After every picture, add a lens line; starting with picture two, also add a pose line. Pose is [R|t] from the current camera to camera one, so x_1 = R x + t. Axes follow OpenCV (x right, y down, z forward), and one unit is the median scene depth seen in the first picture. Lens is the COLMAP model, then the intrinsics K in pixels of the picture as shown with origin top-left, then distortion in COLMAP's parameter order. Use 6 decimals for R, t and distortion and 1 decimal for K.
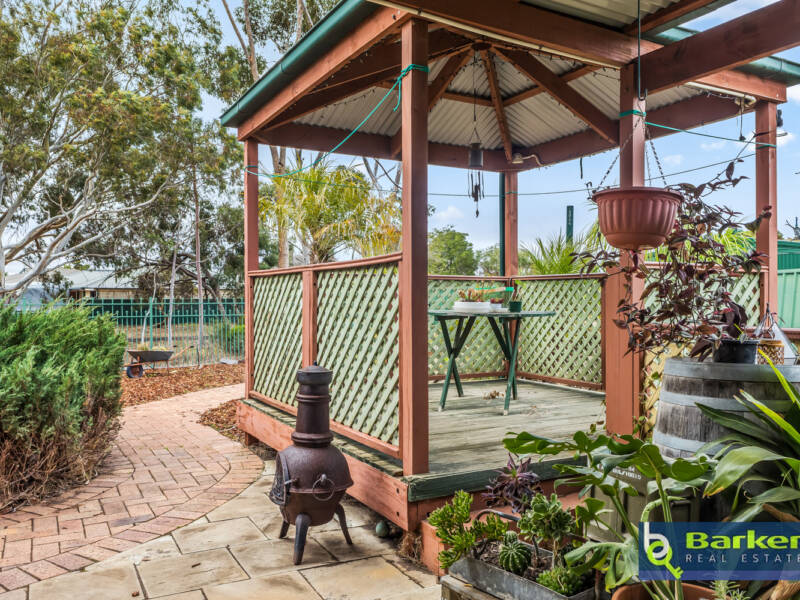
lens RADIAL K [[673.3, 0, 390.0], [0, 673.3, 304.6], [0, 0, 1]] dist [0.013417, -0.002739]
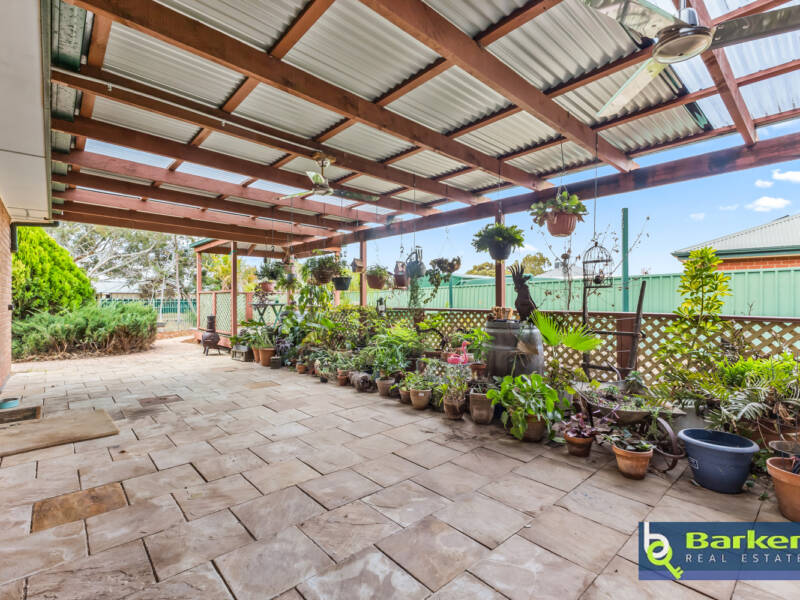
lens RADIAL K [[391.7, 0, 412.7], [0, 391.7, 303.1], [0, 0, 1]] dist [0.000176, -0.000132]
pose [[0.964563, -0.009746, 0.263672, 0.077606], [0.007916, 0.999937, 0.008003, -0.000181], [-0.263733, -0.005632, 0.964579, -0.290613]]
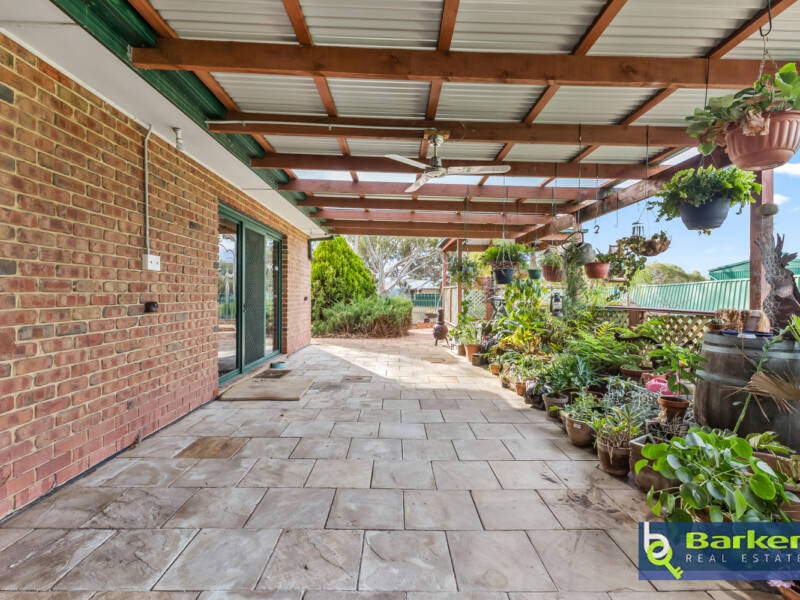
lens RADIAL K [[393.6, 0, 400.0], [0, 393.6, 300.0], [0, 0, 1]] dist [0.003692, 0.001780]
pose [[0.888692, 0.007215, -0.458449, 0.142720], [-0.003393, 0.999952, 0.009160, 0.000242], [0.458493, -0.006585, 0.888674, -0.258988]]
